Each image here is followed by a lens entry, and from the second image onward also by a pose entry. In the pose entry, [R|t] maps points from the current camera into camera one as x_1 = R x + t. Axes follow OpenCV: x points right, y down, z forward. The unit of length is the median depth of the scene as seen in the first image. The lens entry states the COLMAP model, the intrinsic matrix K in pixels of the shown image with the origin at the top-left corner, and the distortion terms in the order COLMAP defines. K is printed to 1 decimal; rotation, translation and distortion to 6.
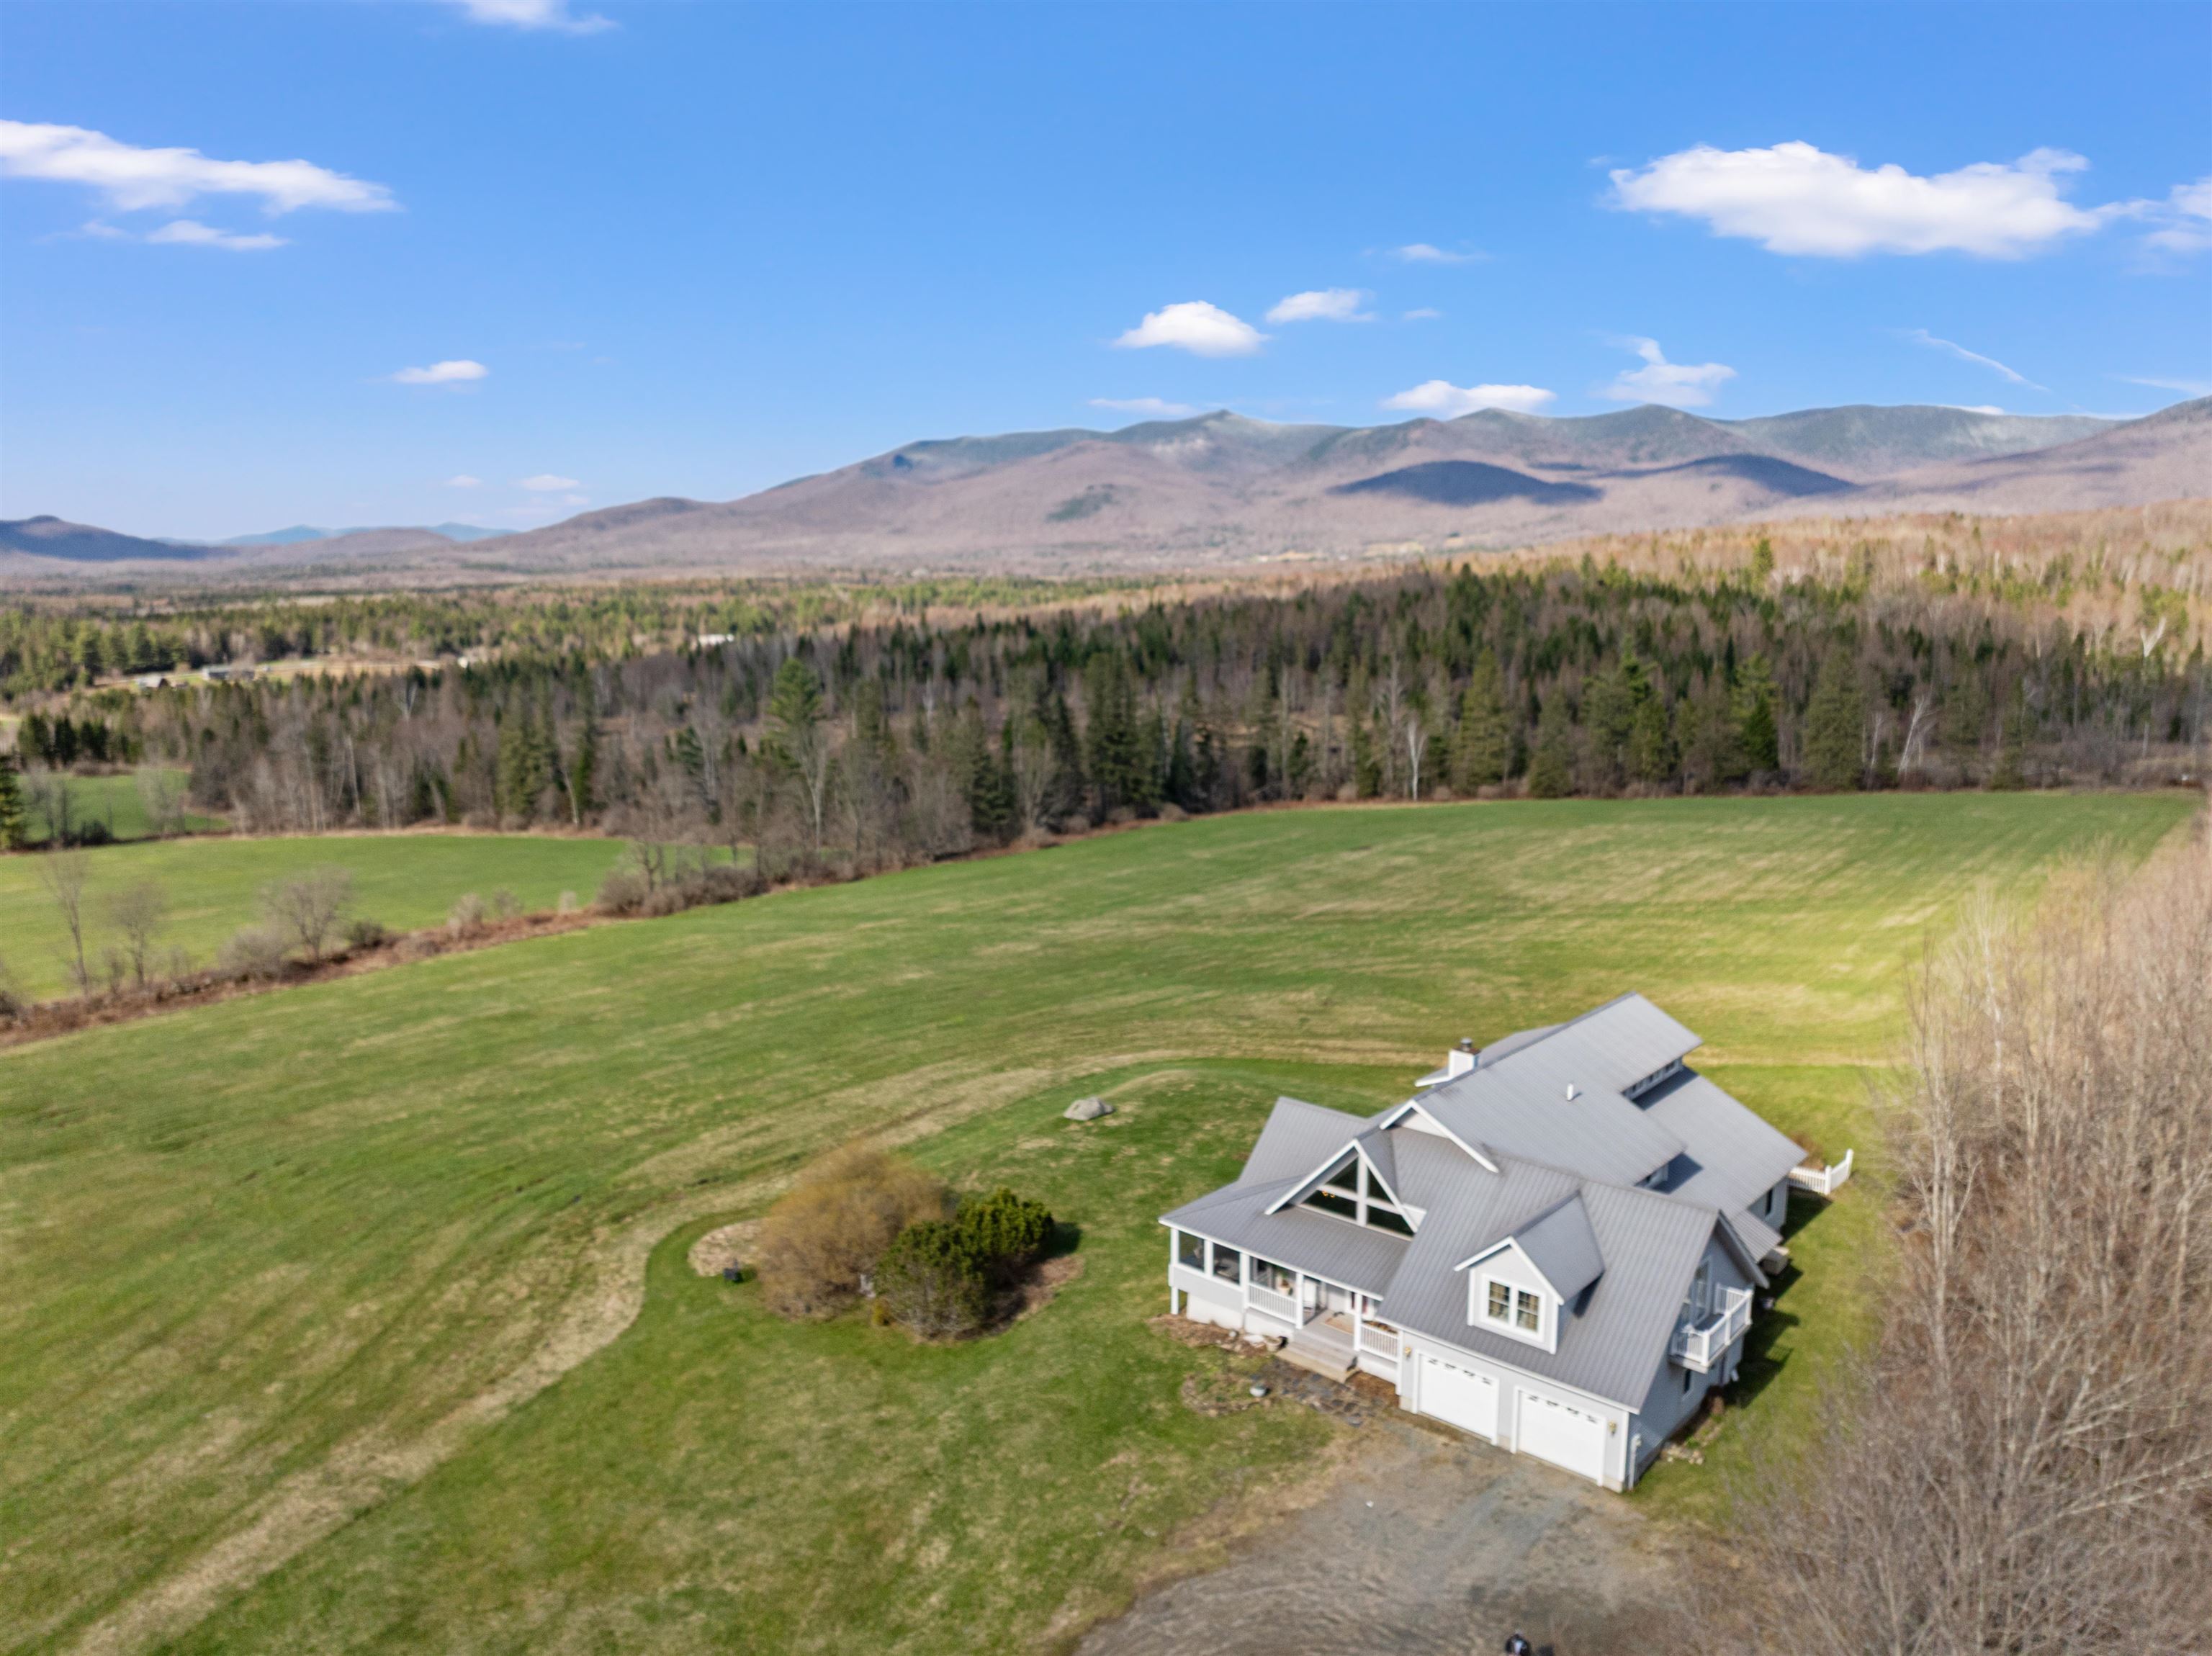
lens RADIAL K [[1544.5, 0, 1106.0], [0, 1544.5, 828.0], [0, 0, 1]] dist [-0.014070, -0.051112]
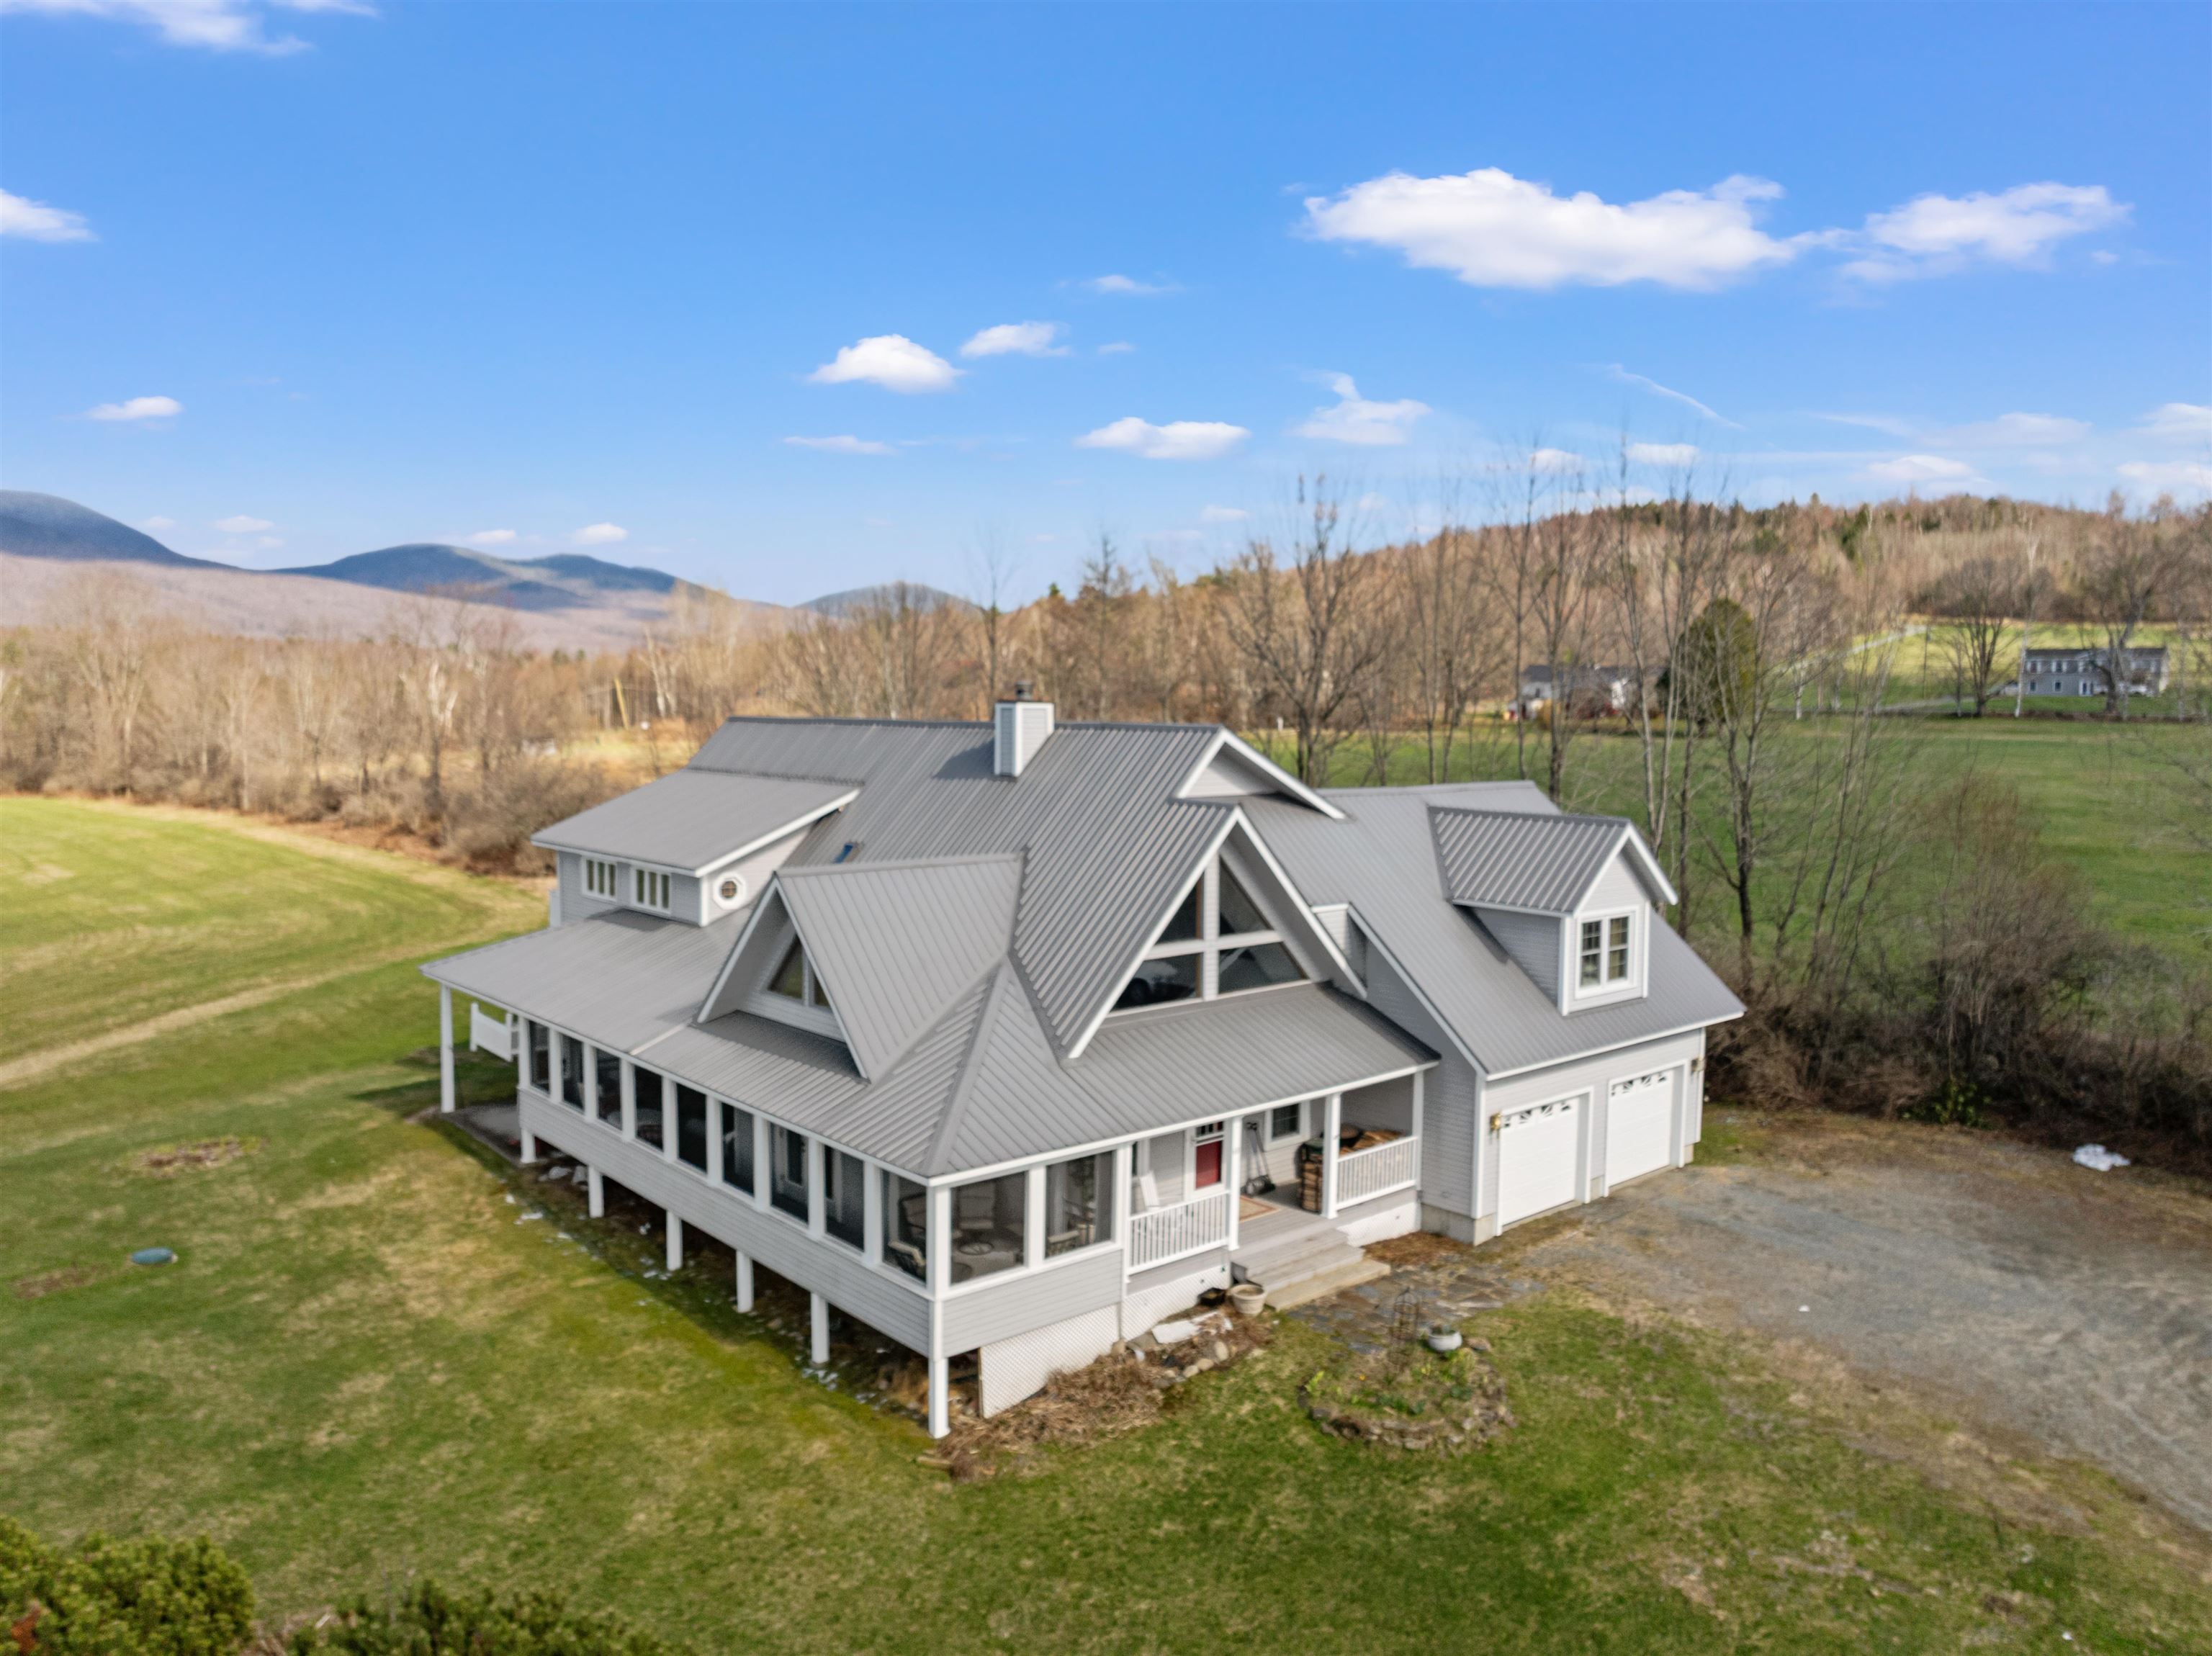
lens RADIAL K [[1569.7, 0, 1106.0], [0, 1569.7, 828.0], [0, 0, 1]] dist [-0.037546, -0.002314]
pose [[0.115948, -0.067869, 0.990934, -0.232471], [0.150096, 0.987403, 0.050065, 0.124464], [-0.981849, 0.142930, 0.124674, 0.688081]]
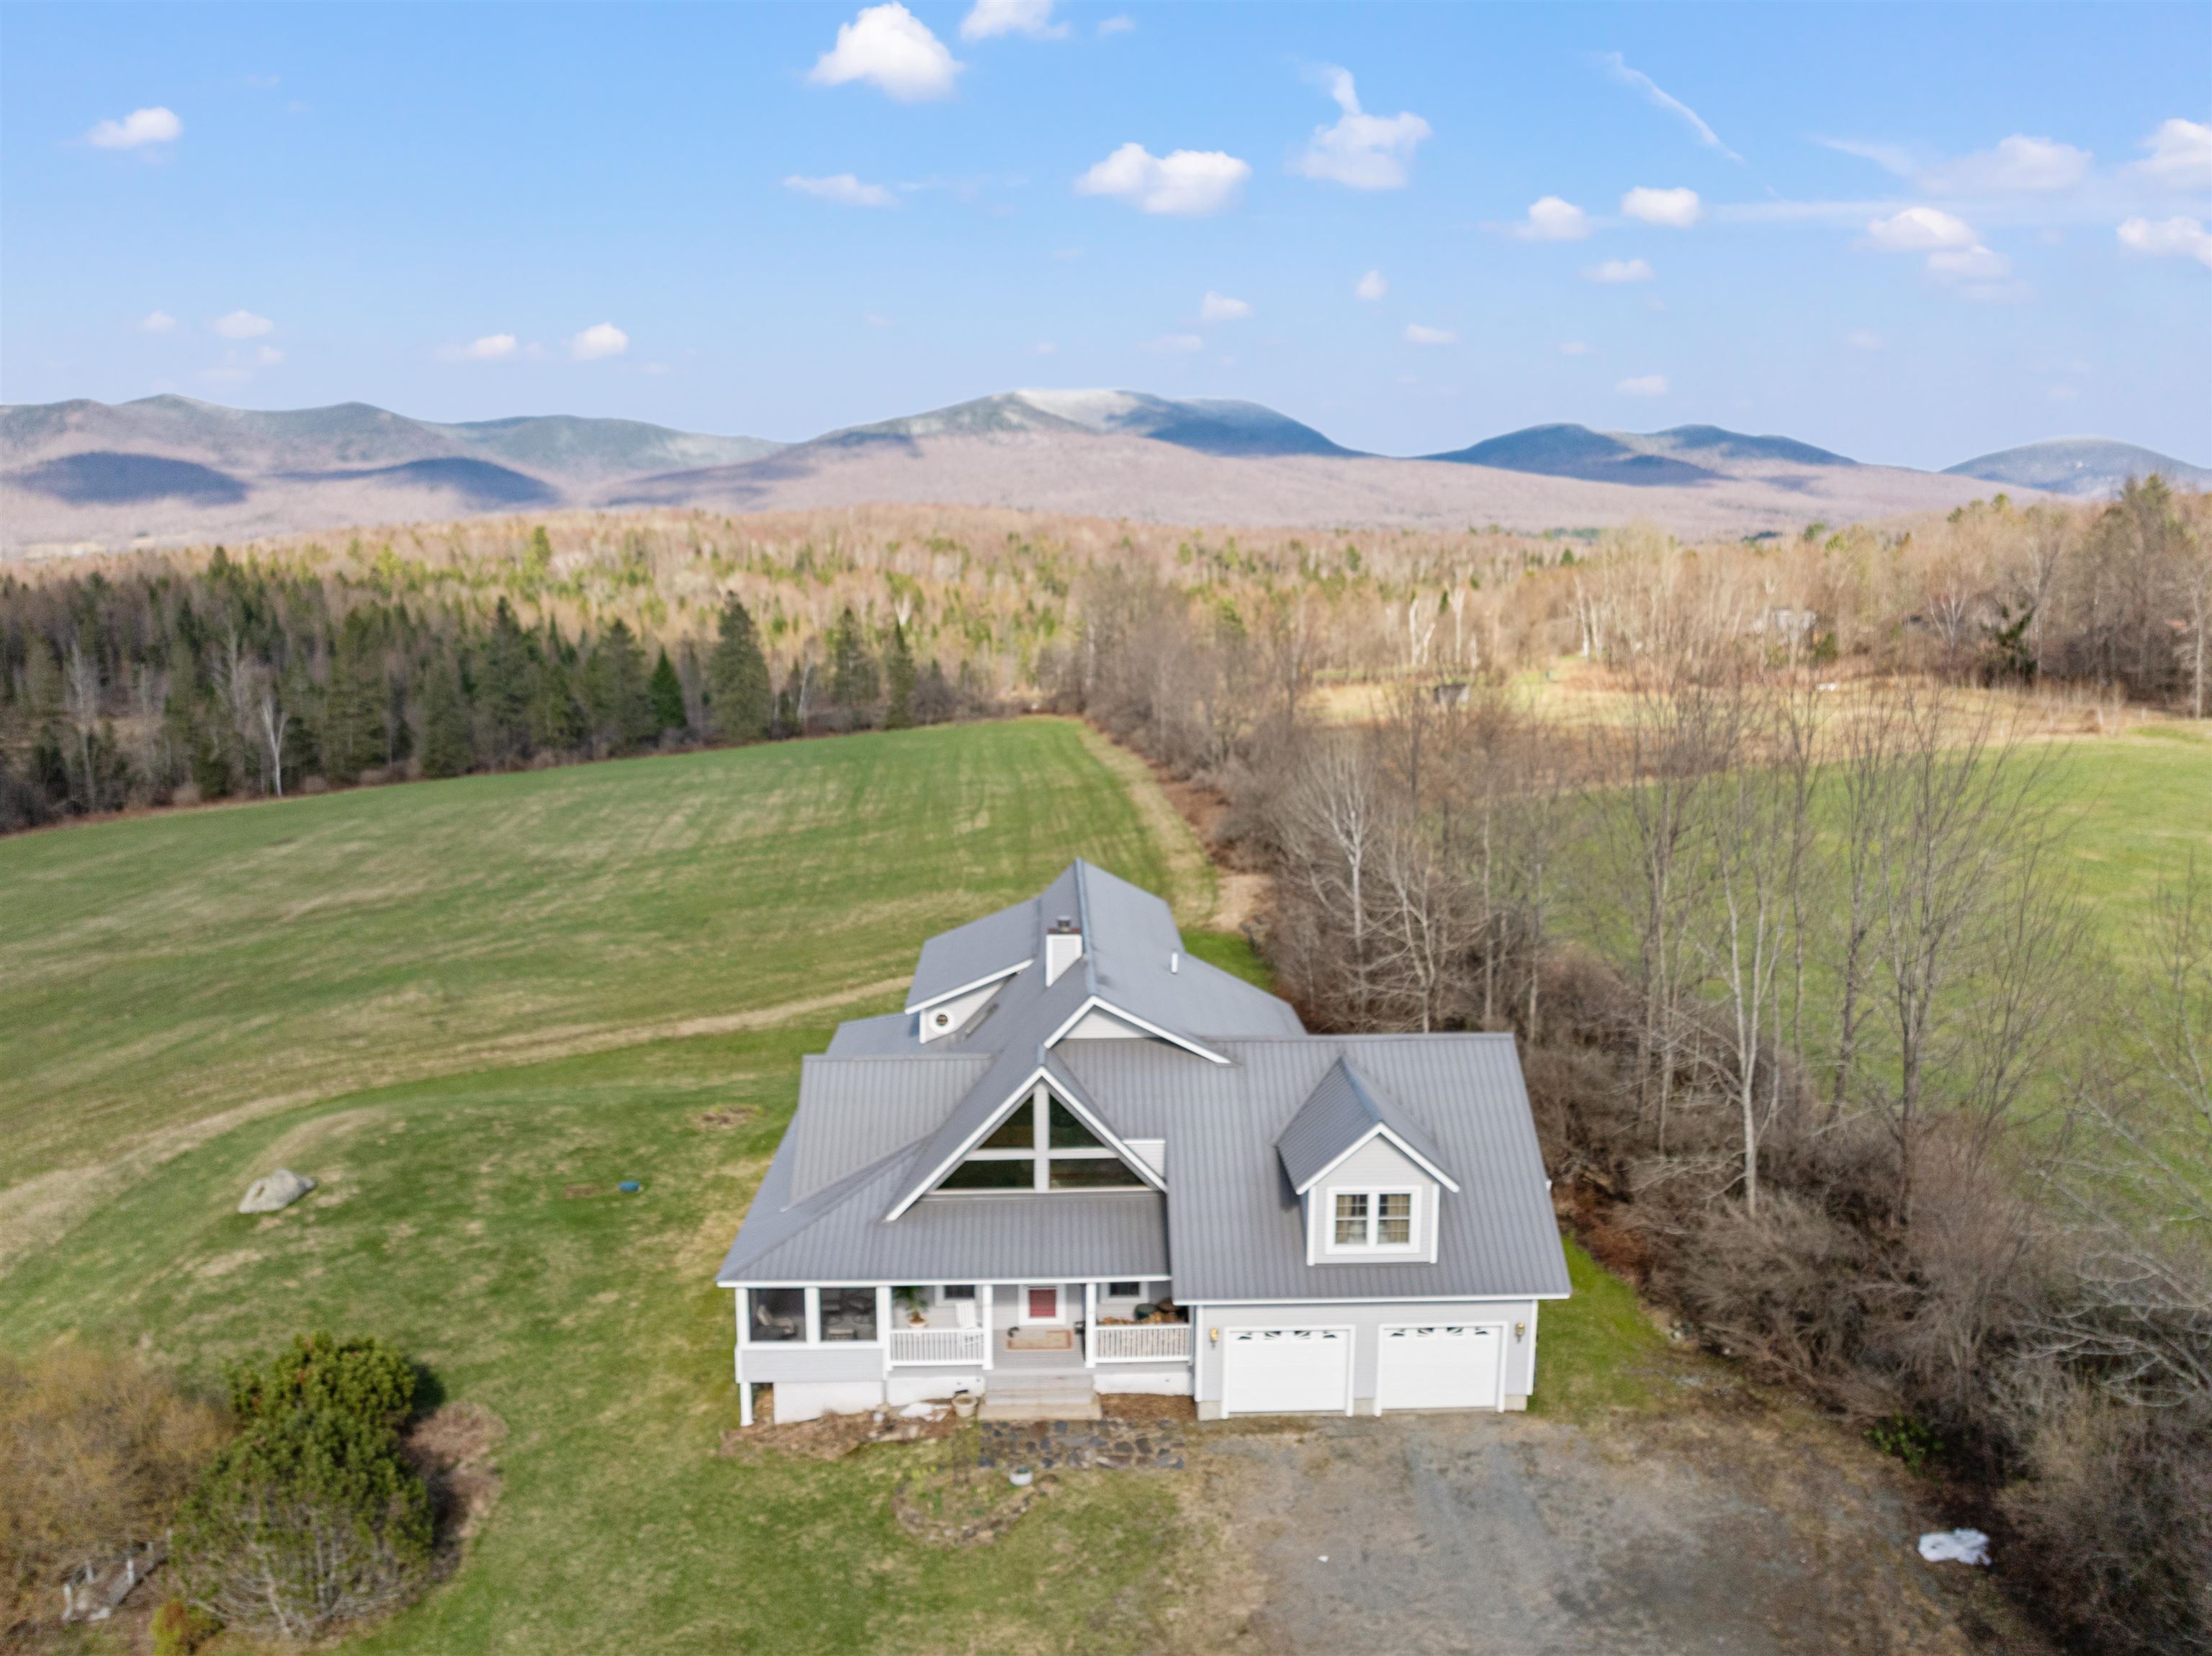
lens RADIAL K [[1569.7, 0, 1106.0], [0, 1569.7, 828.0], [0, 0, 1]] dist [-0.037546, -0.002314]
pose [[0.720012, -0.104495, 0.686050, -0.197162], [0.106964, 0.993495, 0.039063, 0.051648], [-0.685669, 0.045257, 0.726505, 0.333170]]
